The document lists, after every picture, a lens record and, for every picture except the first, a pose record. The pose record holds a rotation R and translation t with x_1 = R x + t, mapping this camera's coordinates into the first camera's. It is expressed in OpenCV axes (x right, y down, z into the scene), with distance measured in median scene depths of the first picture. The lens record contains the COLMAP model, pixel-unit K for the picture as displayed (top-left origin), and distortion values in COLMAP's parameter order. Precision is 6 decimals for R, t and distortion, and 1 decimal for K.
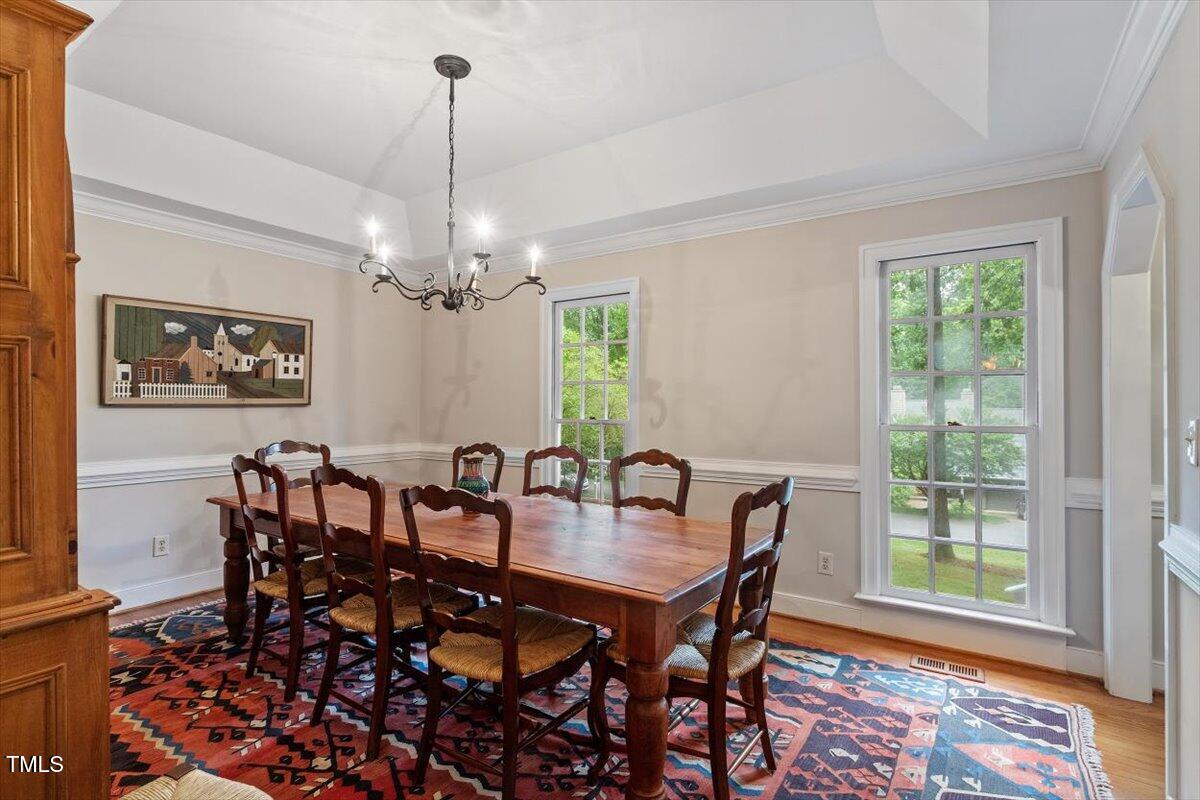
lens RADIAL K [[582.1, 0, 597.8], [0, 582.1, 402.4], [0, 0, 1]] dist [0.003939, -0.000074]
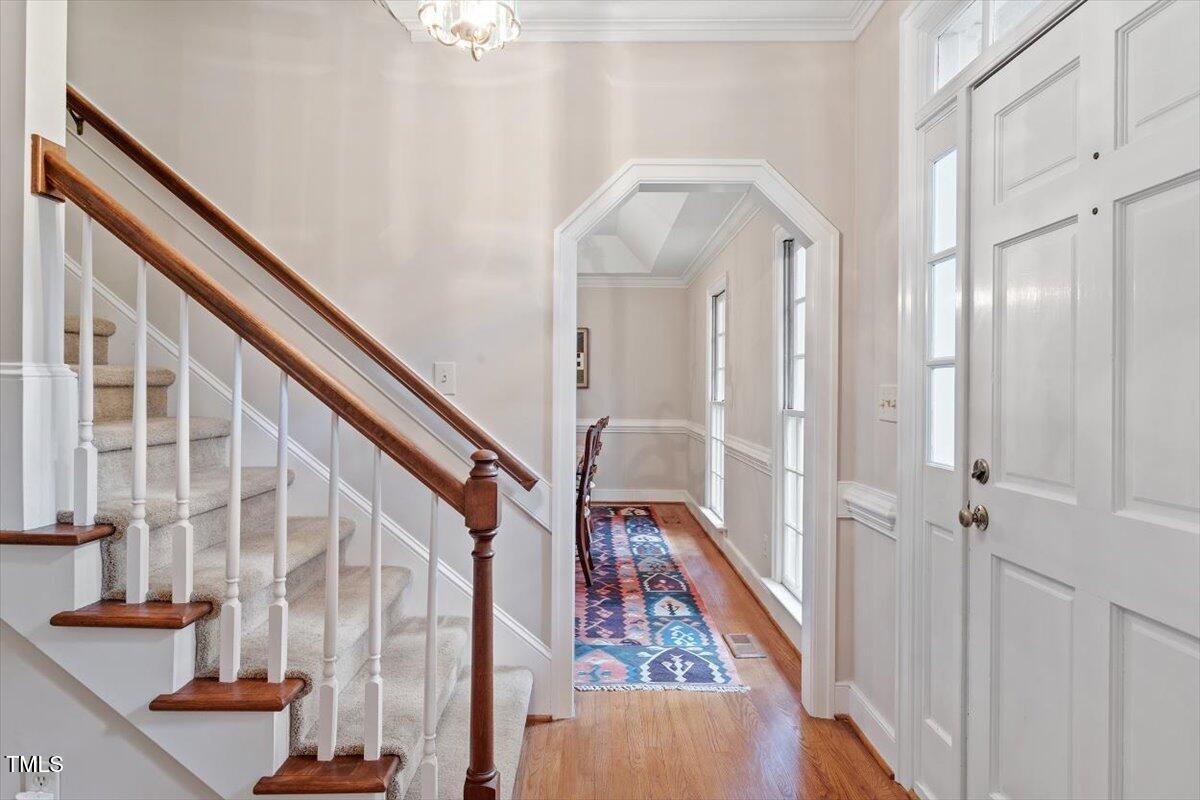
lens RADIAL K [[699.1, 0, 593.6], [0, 699.1, 390.1], [0, 0, 1]] dist [0.002170, 0.000349]
pose [[0.556240, 0.006702, -0.830995, 1.604071], [-0.000938, 0.999972, 0.007438, -0.004082], [0.831021, -0.003358, 0.556231, 0.104344]]
